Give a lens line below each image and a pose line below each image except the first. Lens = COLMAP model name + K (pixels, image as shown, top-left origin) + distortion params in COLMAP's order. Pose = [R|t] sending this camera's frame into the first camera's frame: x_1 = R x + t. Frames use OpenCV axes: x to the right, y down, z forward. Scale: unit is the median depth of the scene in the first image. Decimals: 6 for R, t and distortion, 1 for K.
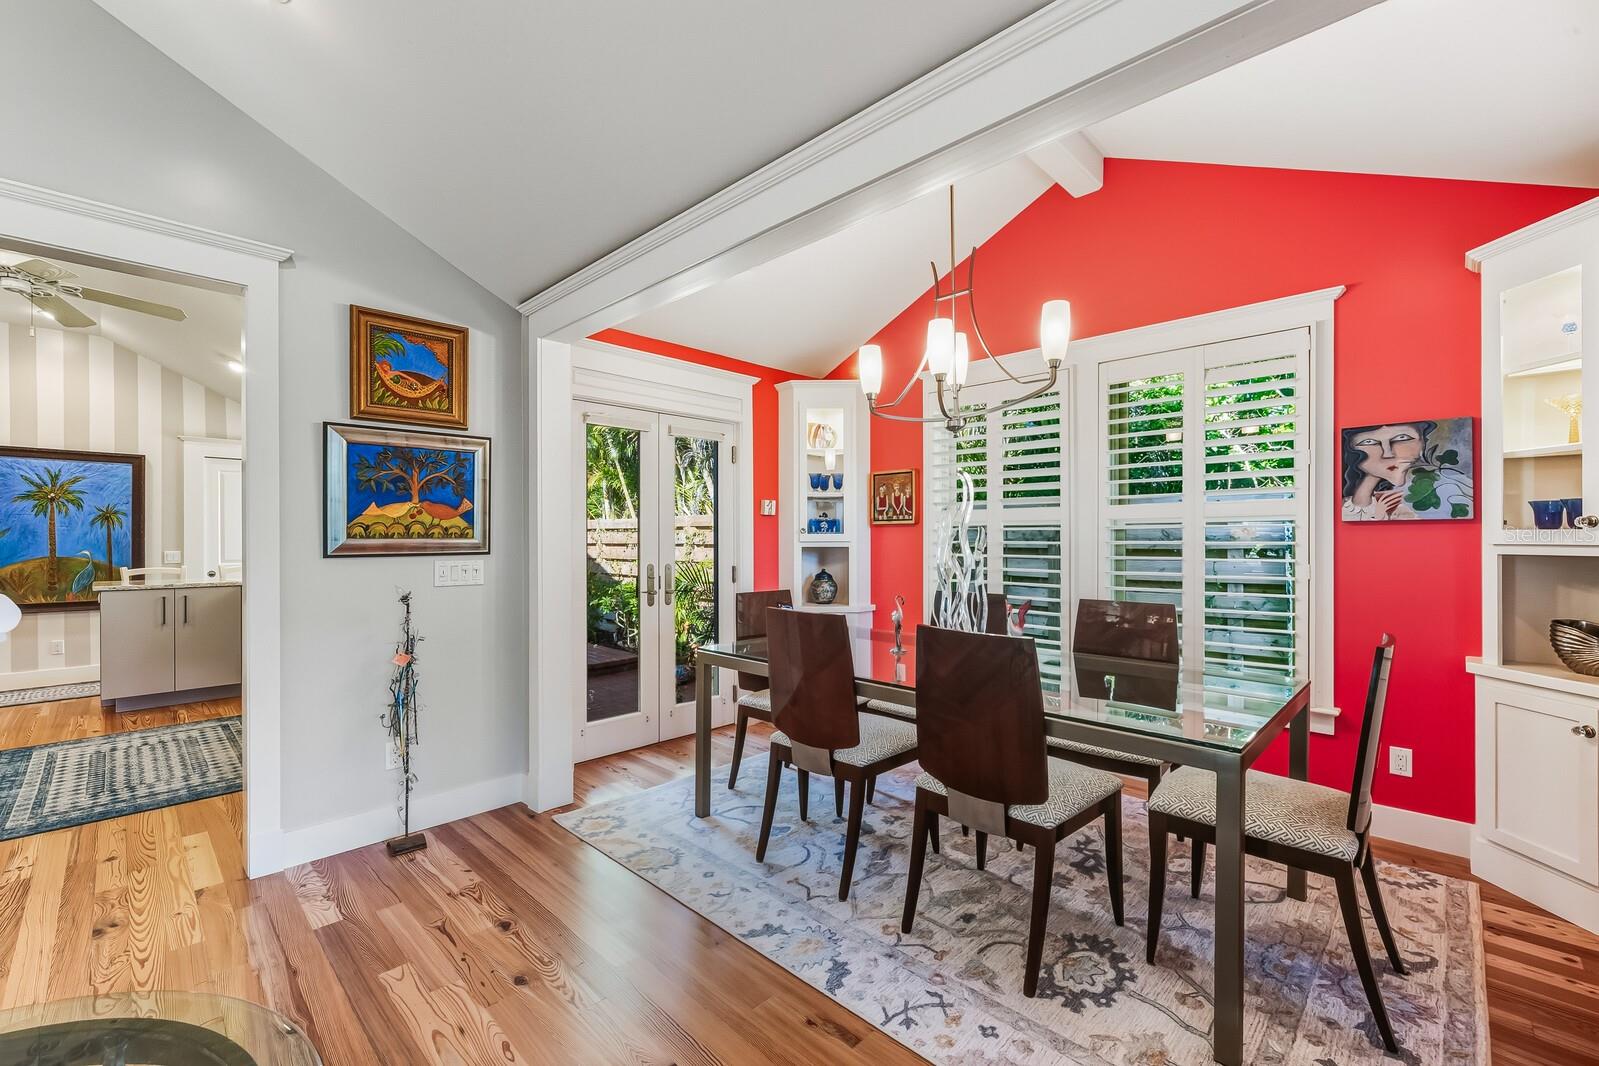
lens RADIAL K [[667.1, 0, 801.7], [0, 667.1, 540.2], [0, 0, 1]] dist [-0.002438, -0.000367]
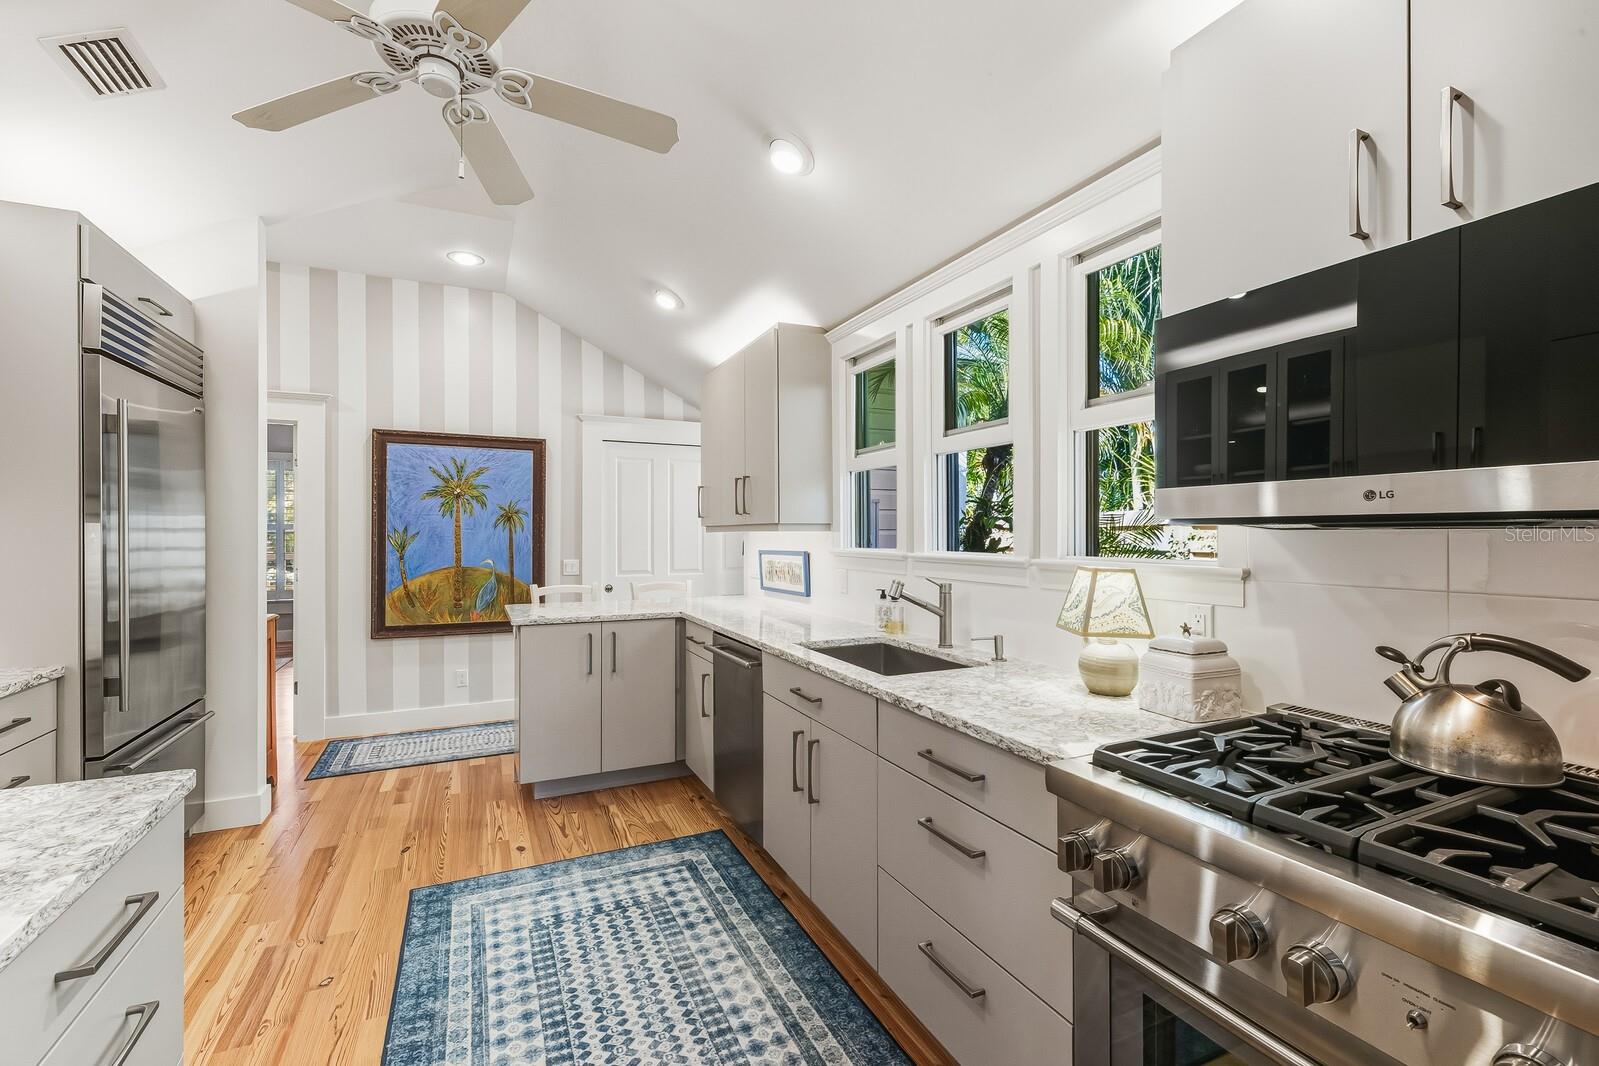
lens RADIAL K [[667.1, 0, 793.3], [0, 667.1, 545.4], [0, 0, 1]] dist [-0.002438, -0.000367]
pose [[0.938074, 0.005071, -0.346397, -0.449267], [-0.003635, 0.999982, 0.004796, -0.006530], [0.346416, -0.003240, 0.938076, 0.368291]]
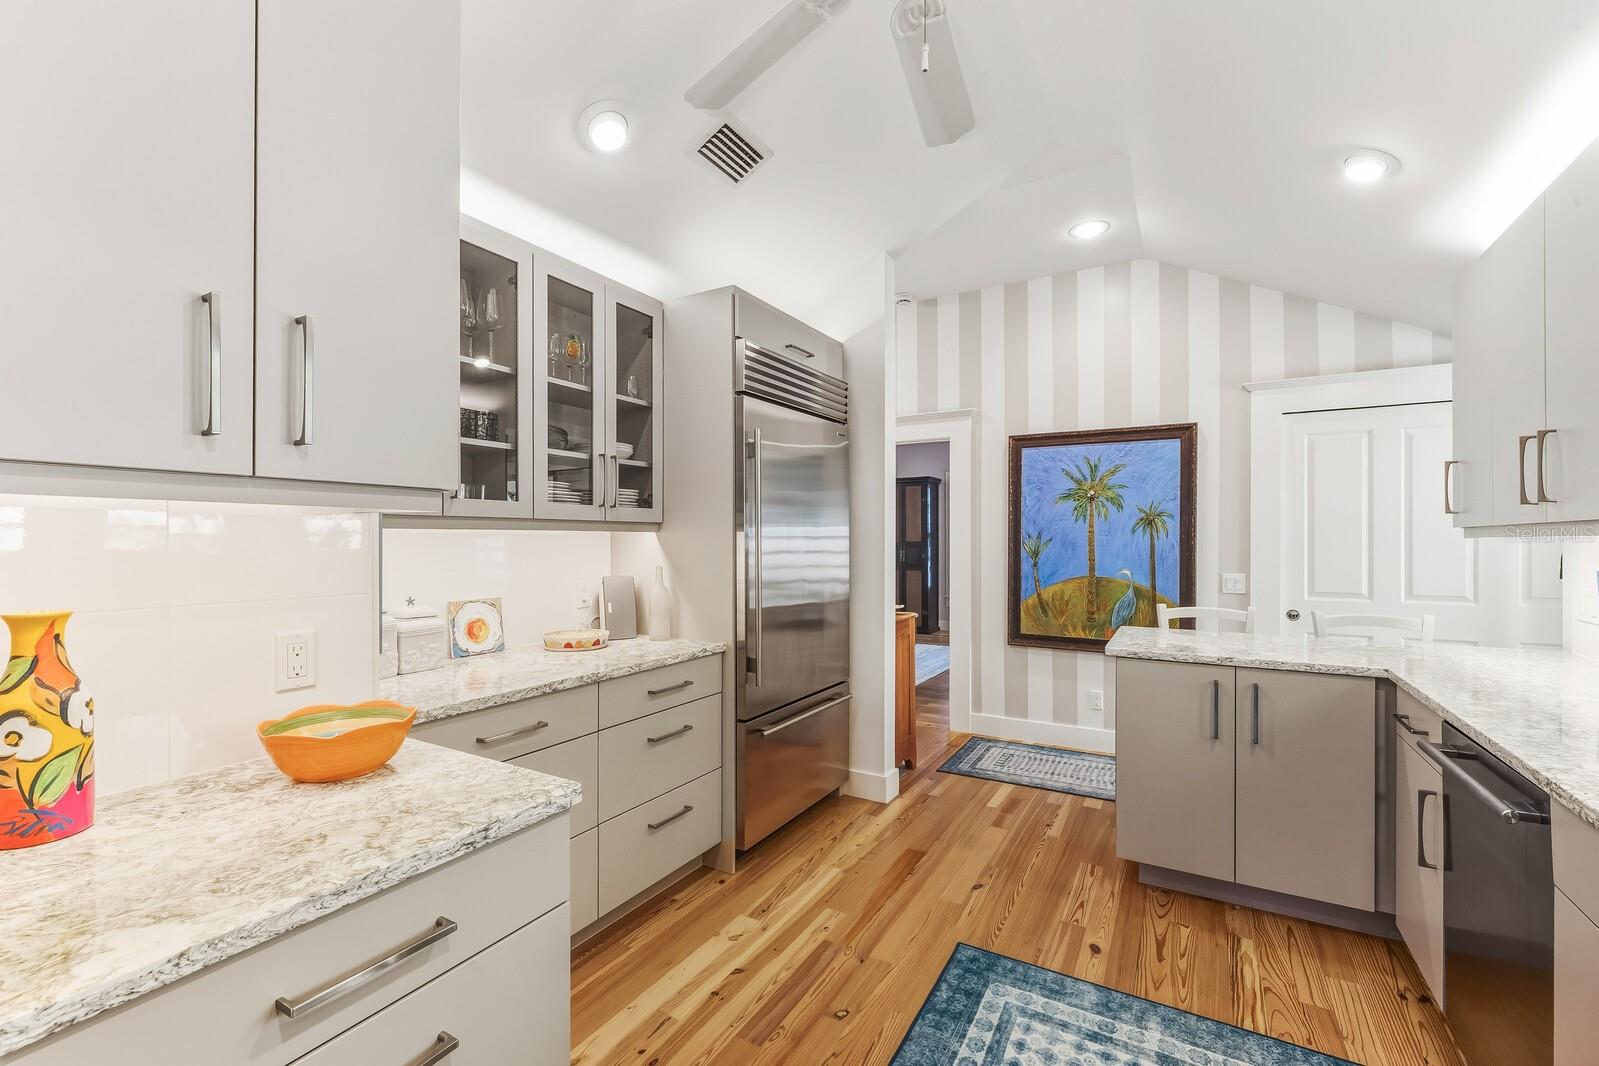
lens RADIAL K [[667.1, 0, 808.7], [0, 667.1, 542.0], [0, 0, 1]] dist [-0.002438, -0.000367]
pose [[0.255732, 0.002189, -0.966745, -0.481421], [-0.013028, 0.999914, -0.001182, -0.008279], [0.966660, 0.012897, 0.255738, 0.495804]]
